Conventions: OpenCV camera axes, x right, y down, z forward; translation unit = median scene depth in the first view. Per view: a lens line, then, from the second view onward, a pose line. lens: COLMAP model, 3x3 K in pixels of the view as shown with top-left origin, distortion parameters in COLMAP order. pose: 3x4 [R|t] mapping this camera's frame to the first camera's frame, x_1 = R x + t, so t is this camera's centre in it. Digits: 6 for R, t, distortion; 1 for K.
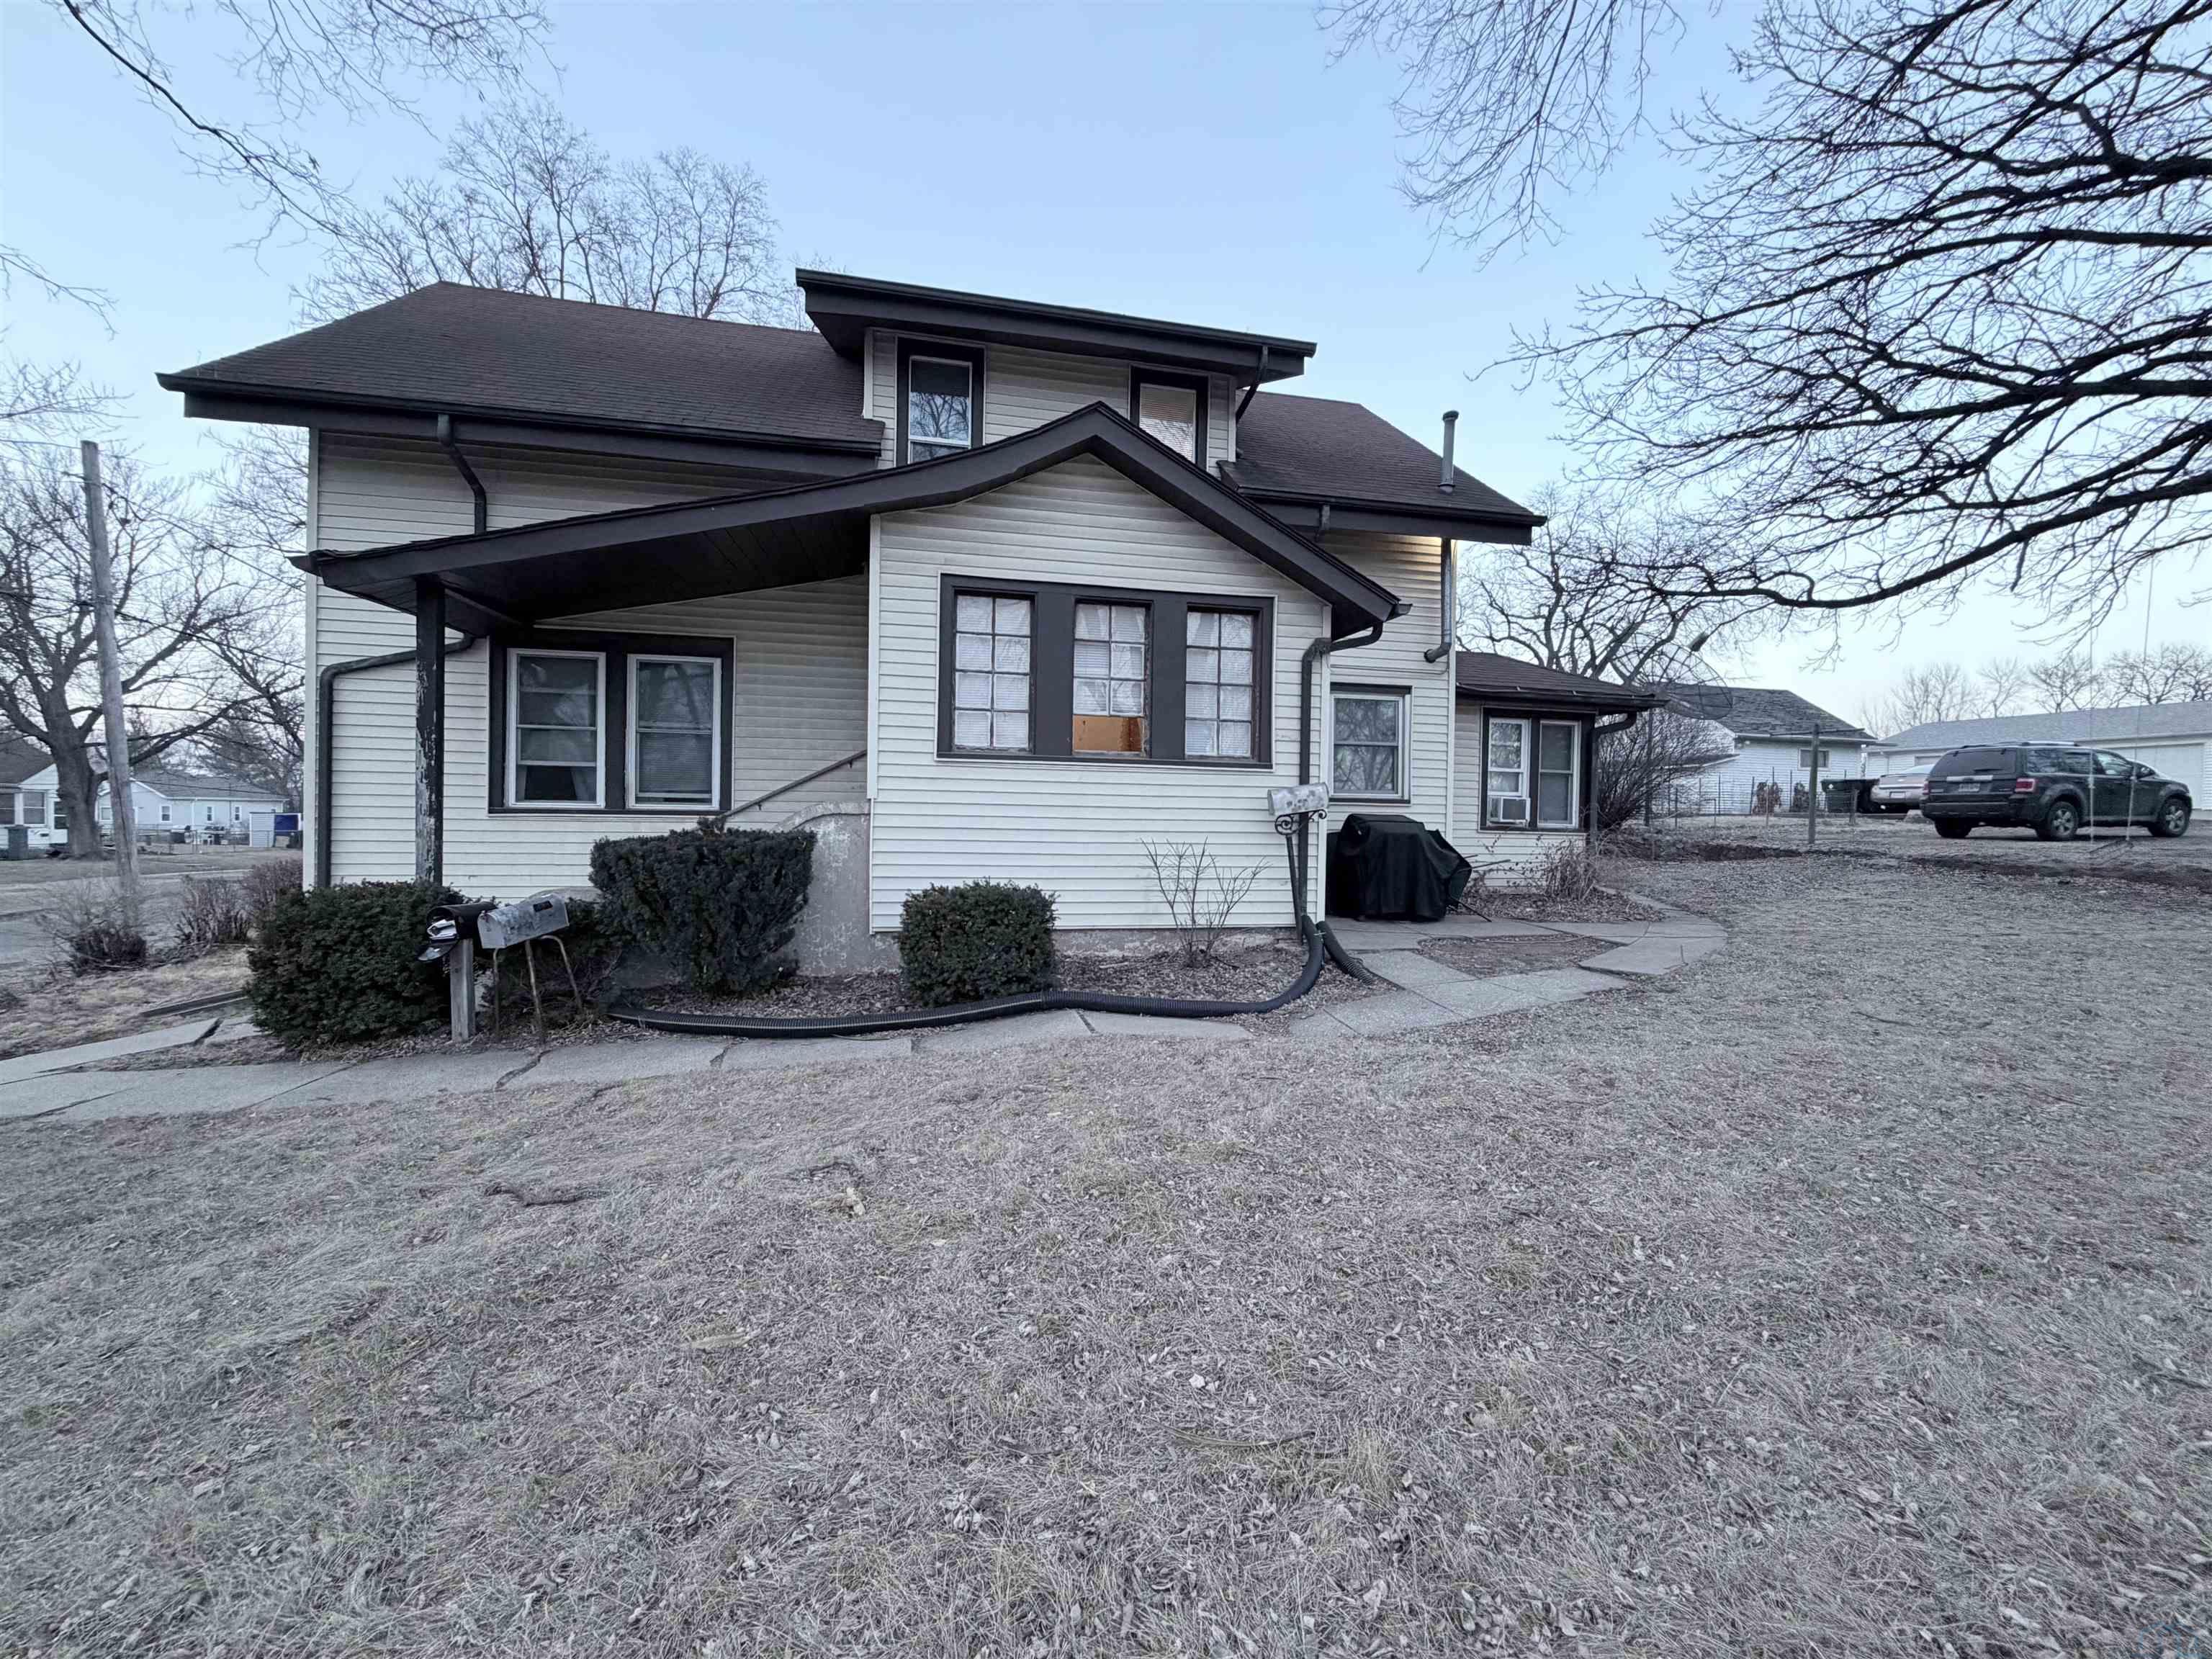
lens RADIAL K [[886.0, 0, 1106.0], [0, 886.0, 829.5], [0, 0, 1]] dist [0.001979, 0.000023]
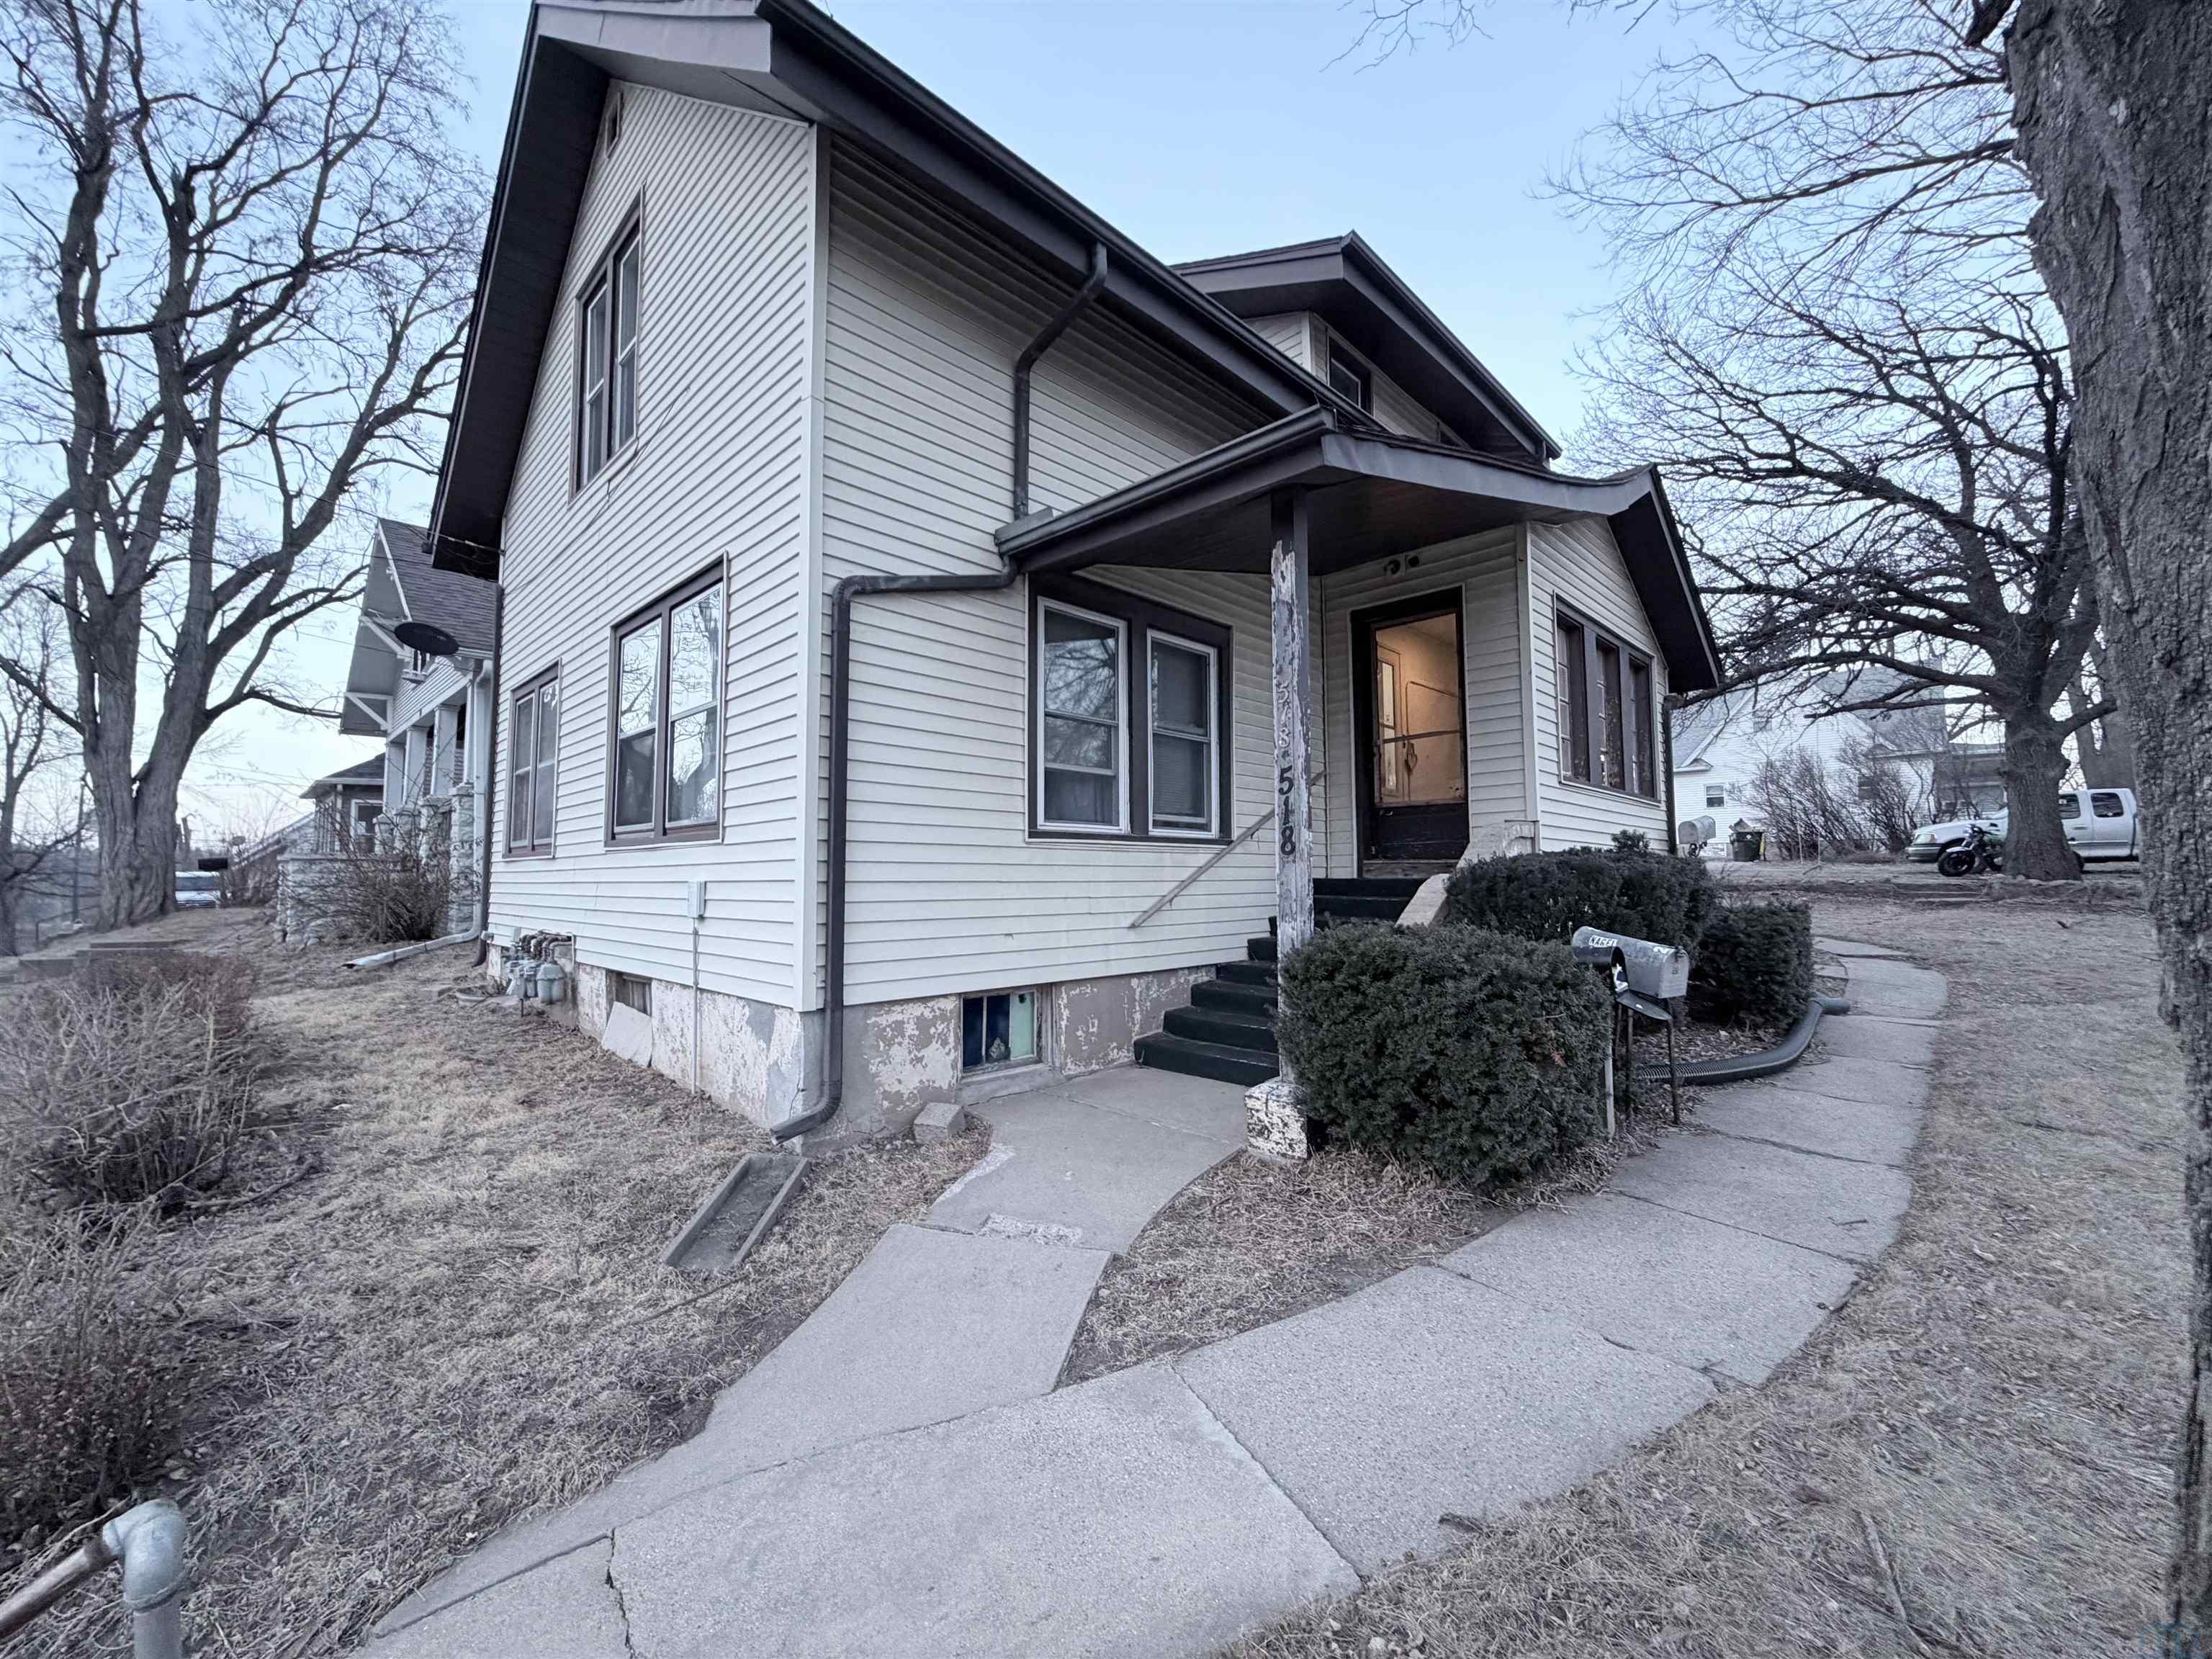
lens RADIAL K [[886.0, 0, 1106.0], [0, 886.0, 829.5], [0, 0, 1]] dist [0.001979, 0.000023]
pose [[0.843014, 0.016954, 0.537625, -1.025199], [0.022320, 0.997540, -0.066456, 0.021530], [-0.537429, 0.068023, 0.840561, 0.426478]]
